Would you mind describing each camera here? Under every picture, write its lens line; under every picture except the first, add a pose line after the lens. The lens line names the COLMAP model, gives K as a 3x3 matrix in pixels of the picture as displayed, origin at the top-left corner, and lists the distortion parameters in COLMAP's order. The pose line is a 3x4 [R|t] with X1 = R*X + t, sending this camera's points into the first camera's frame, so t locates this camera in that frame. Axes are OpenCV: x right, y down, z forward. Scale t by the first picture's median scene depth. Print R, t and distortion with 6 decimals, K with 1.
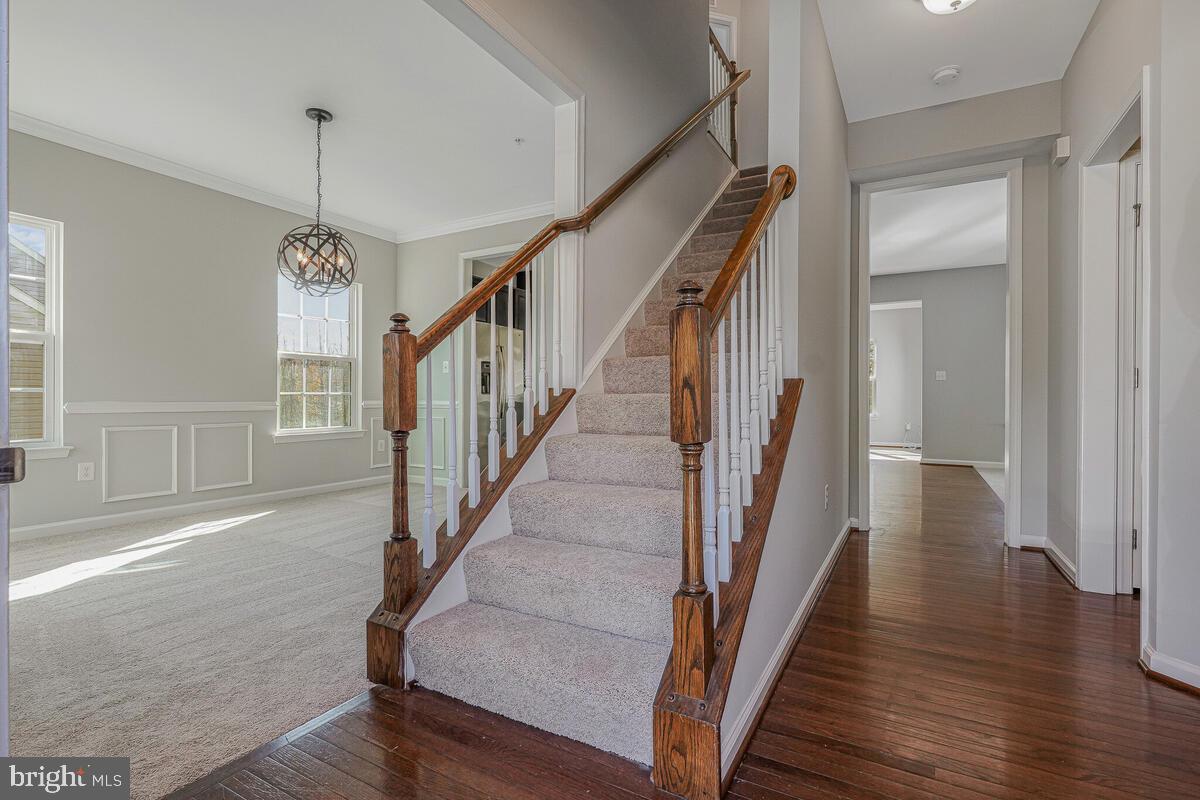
lens RADIAL K [[558.5, 0, 599.3], [0, 558.5, 412.4], [0, 0, 1]] dist [0.000090, -0.000500]
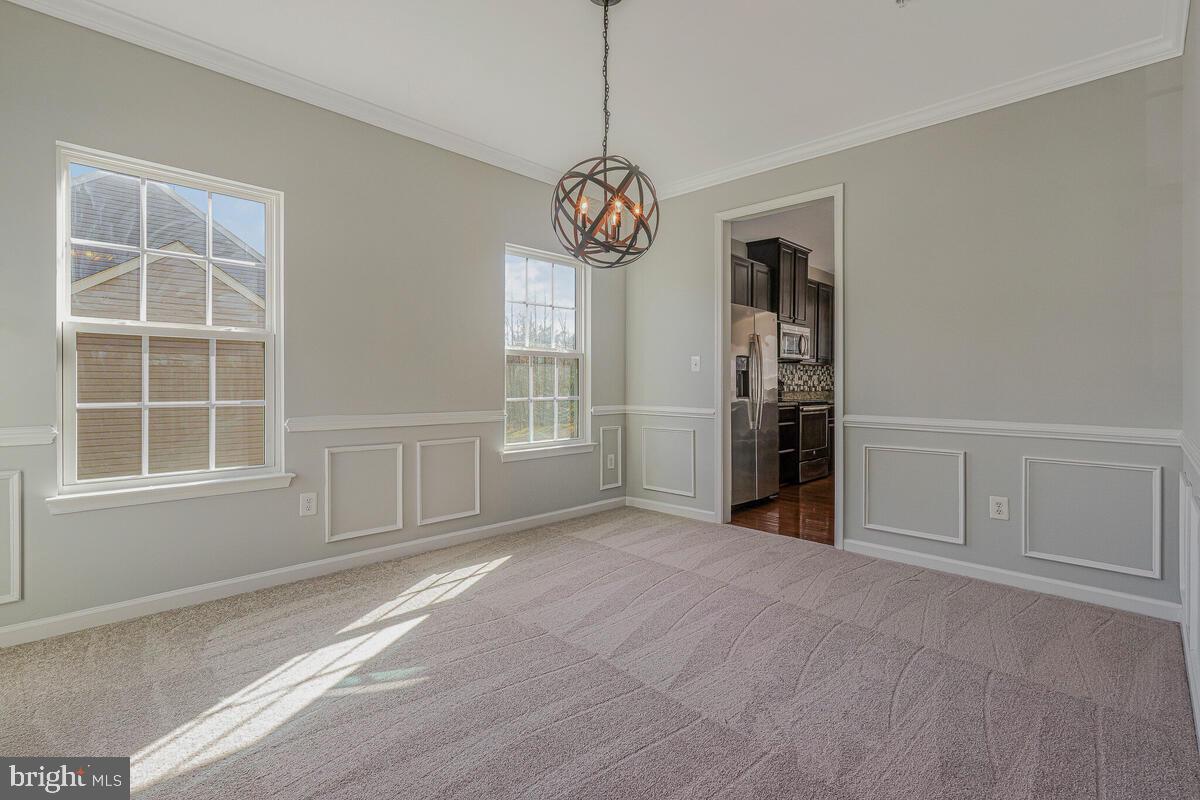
lens RADIAL K [[566.2, 0, 601.6], [0, 566.2, 406.8], [0, 0, 1]] dist [0.011402, -0.000043]
pose [[0.969141, 0.009372, -0.246329, -0.253614], [-0.006079, 0.999882, 0.014123, -0.038579], [0.246433, -0.012190, 0.969083, 0.256853]]
